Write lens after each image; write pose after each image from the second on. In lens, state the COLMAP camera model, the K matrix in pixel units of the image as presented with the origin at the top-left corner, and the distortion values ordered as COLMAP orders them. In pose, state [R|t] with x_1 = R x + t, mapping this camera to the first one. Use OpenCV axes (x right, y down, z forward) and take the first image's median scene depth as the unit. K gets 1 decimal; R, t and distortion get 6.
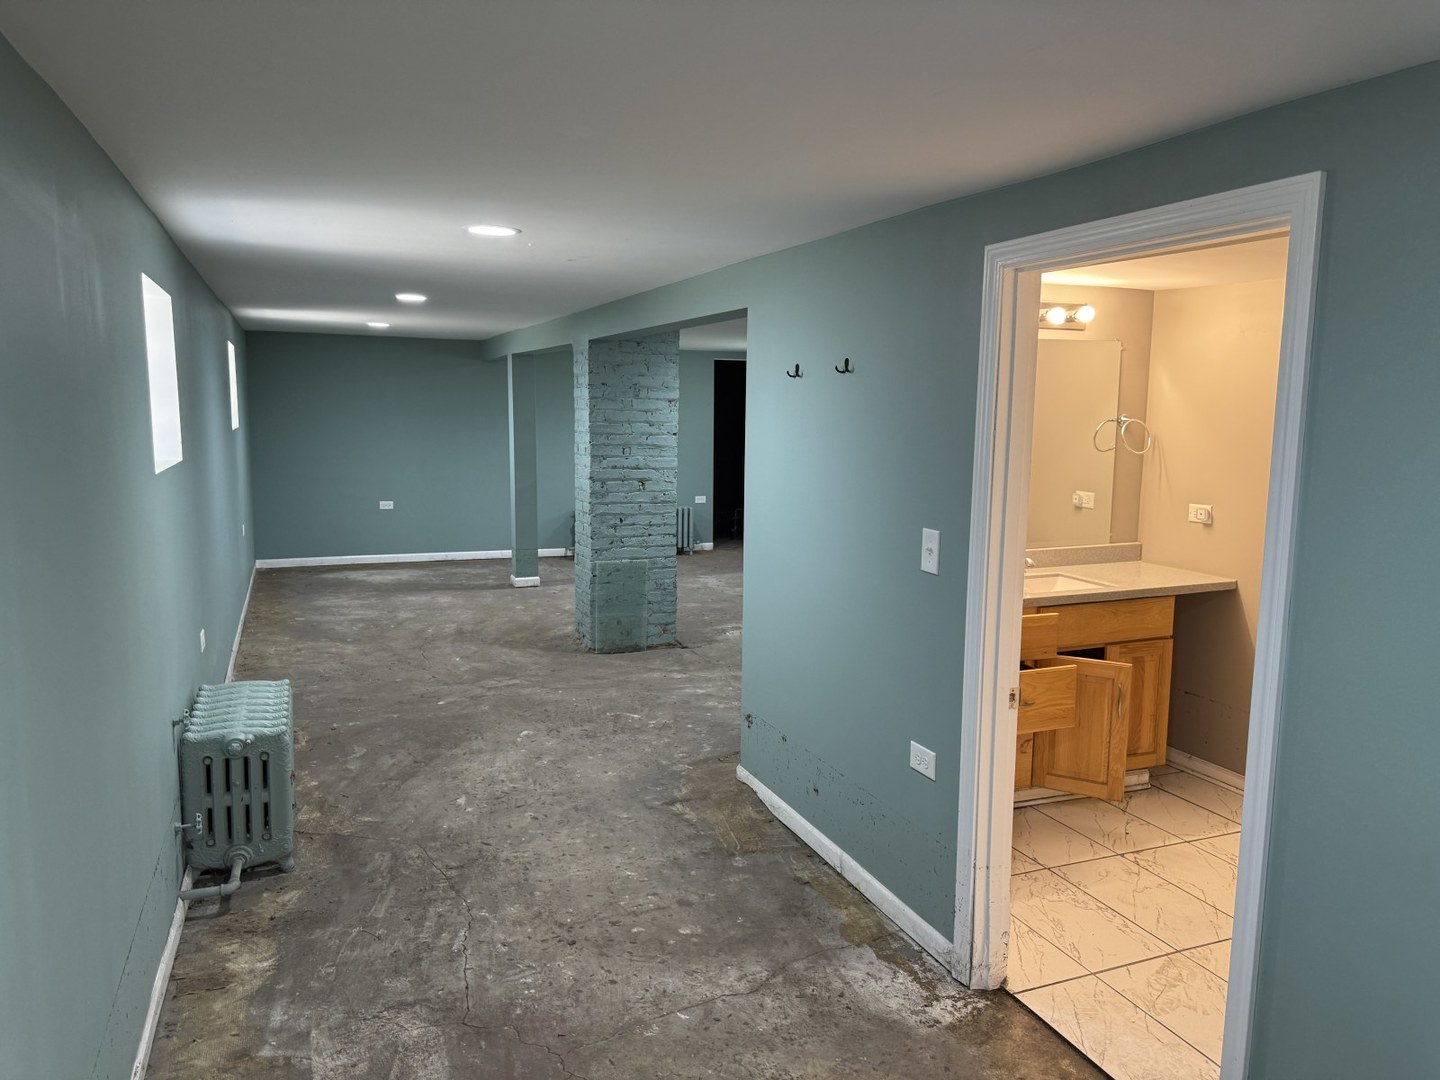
lens RADIAL K [[1025.2, 0, 727.7], [0, 1025.2, 529.7], [0, 0, 1]] dist [0.027534, -0.007394]
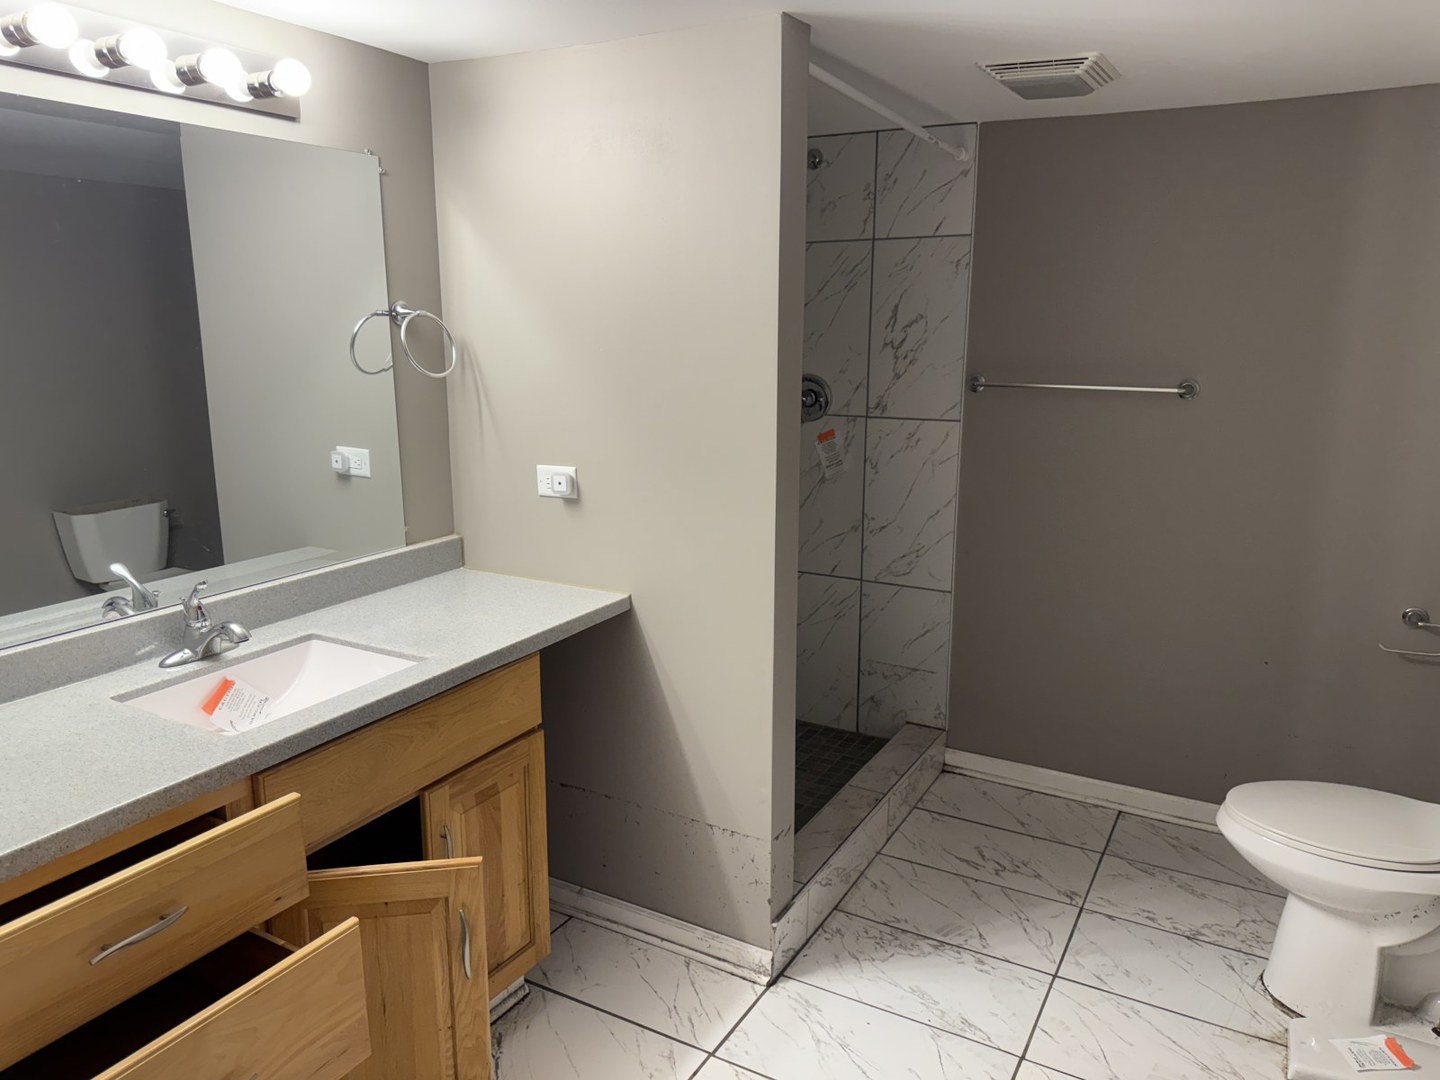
lens RADIAL K [[1025.2, 0, 720.4], [0, 1025.2, 528.4], [0, 0, 1]] dist [0.027534, -0.007394]
pose [[0.794346, -0.138866, 0.591381, 0.204871], [0.086762, 0.989475, 0.115806, -0.048322], [-0.601238, -0.040680, 0.798034, 0.522439]]
